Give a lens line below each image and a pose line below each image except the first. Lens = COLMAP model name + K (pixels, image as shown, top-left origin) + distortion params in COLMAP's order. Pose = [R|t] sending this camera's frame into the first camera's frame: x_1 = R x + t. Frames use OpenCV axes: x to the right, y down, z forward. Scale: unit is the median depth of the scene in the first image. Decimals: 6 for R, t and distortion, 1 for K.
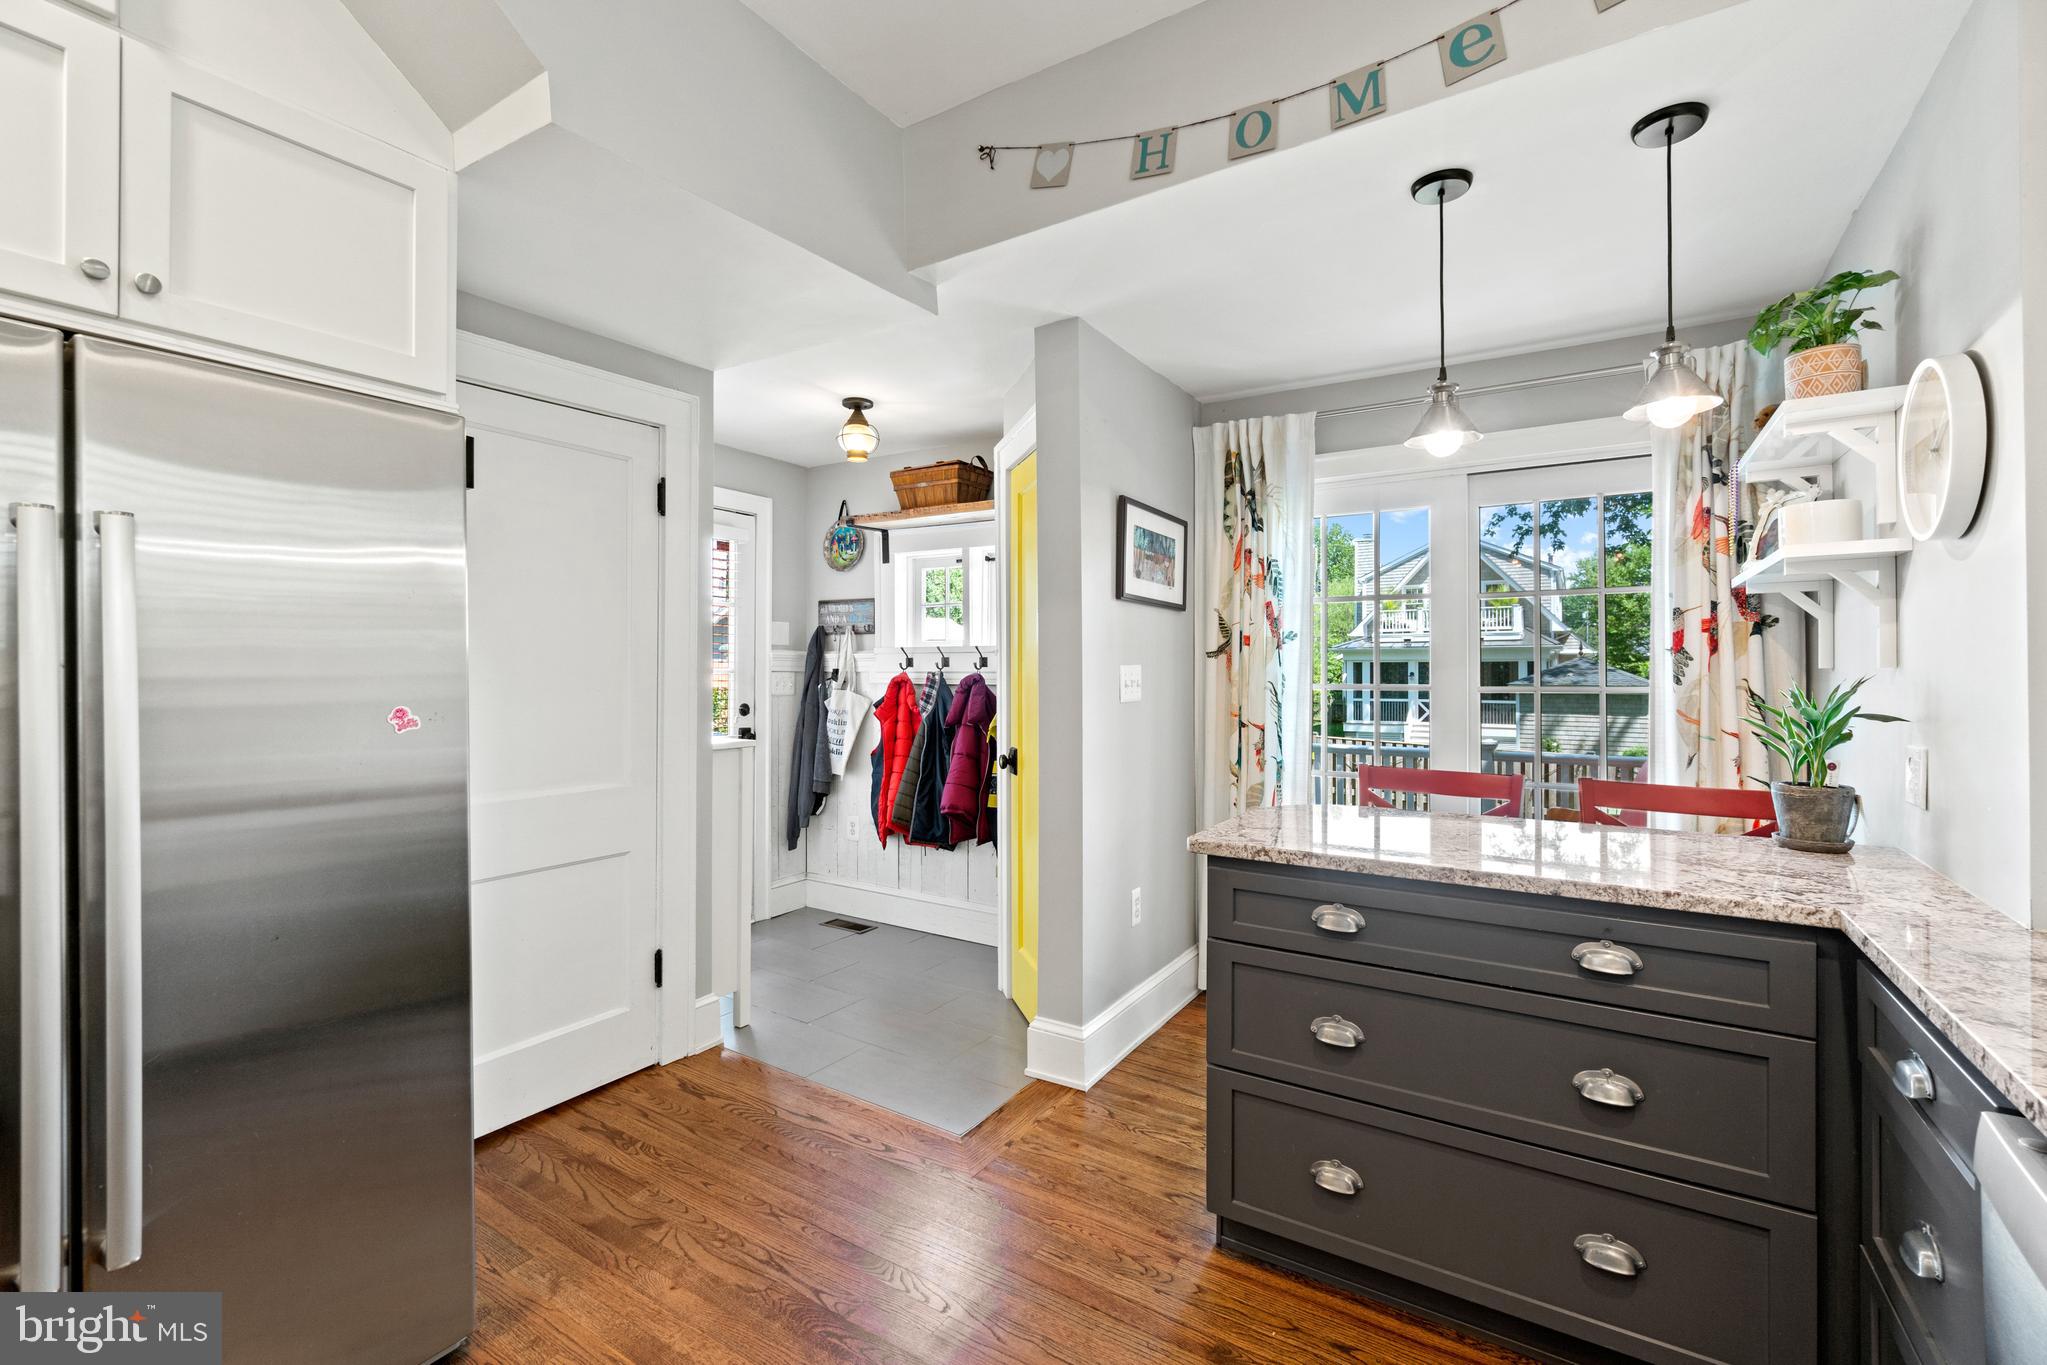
lens RADIAL K [[888.9, 0, 1013.9], [0, 888.9, 666.7], [0, 0, 1]] dist [-0.004880, 0.001466]
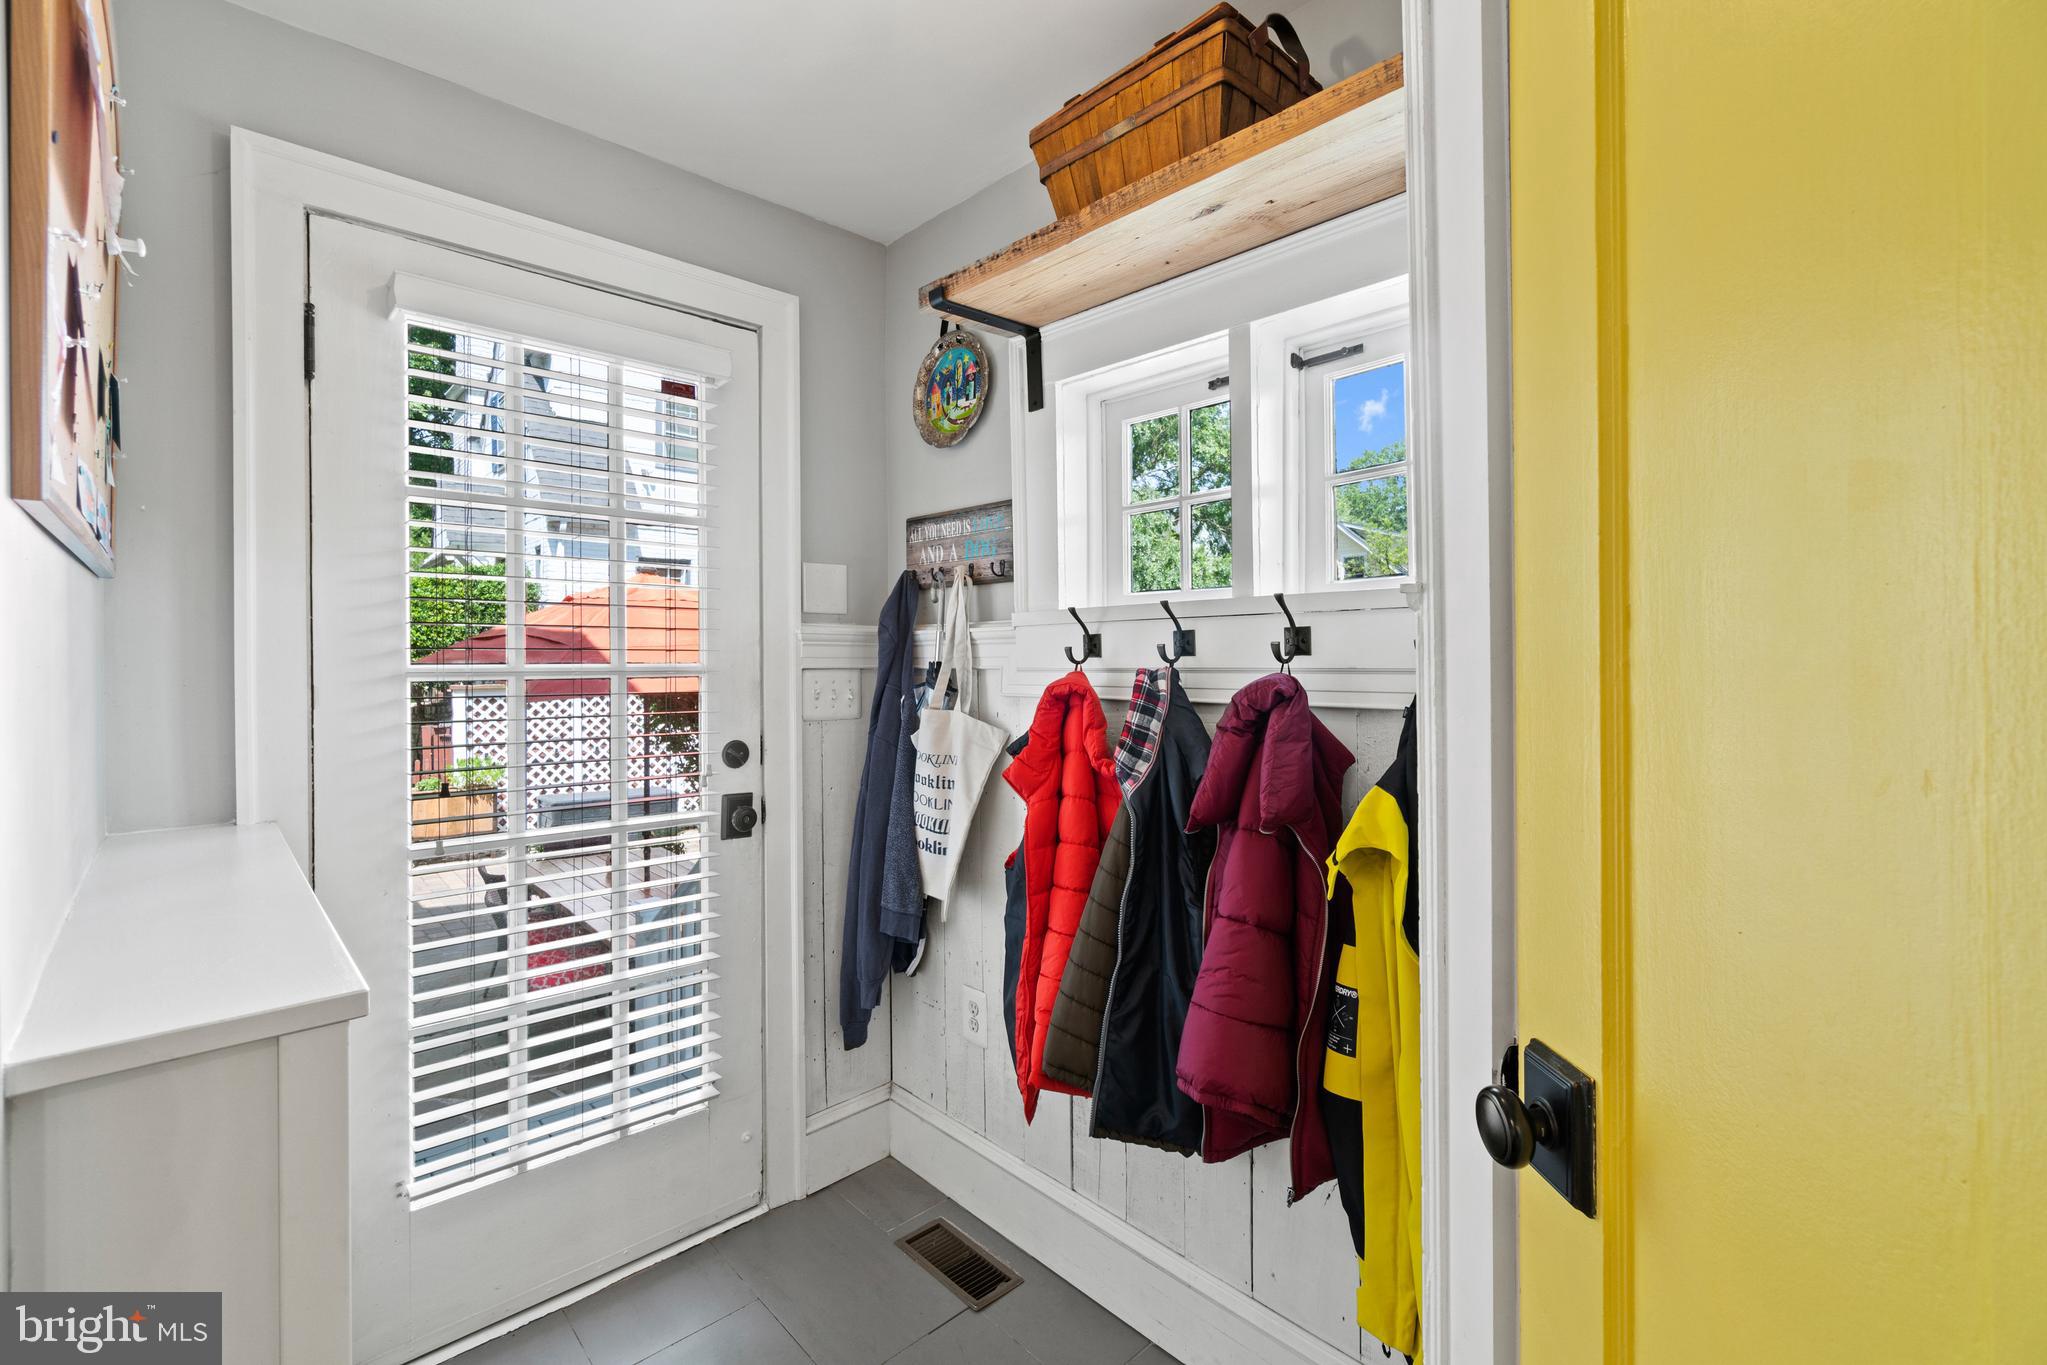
lens RADIAL K [[888.9, 0, 1013.7], [0, 888.9, 653.2], [0, 0, 1]] dist [-0.004880, 0.001466]
pose [[0.970510, -0.009326, -0.240881, -0.055916], [0.008853, 0.999956, -0.003045, -0.000390], [0.240898, 0.000823, 0.970550, 0.610600]]
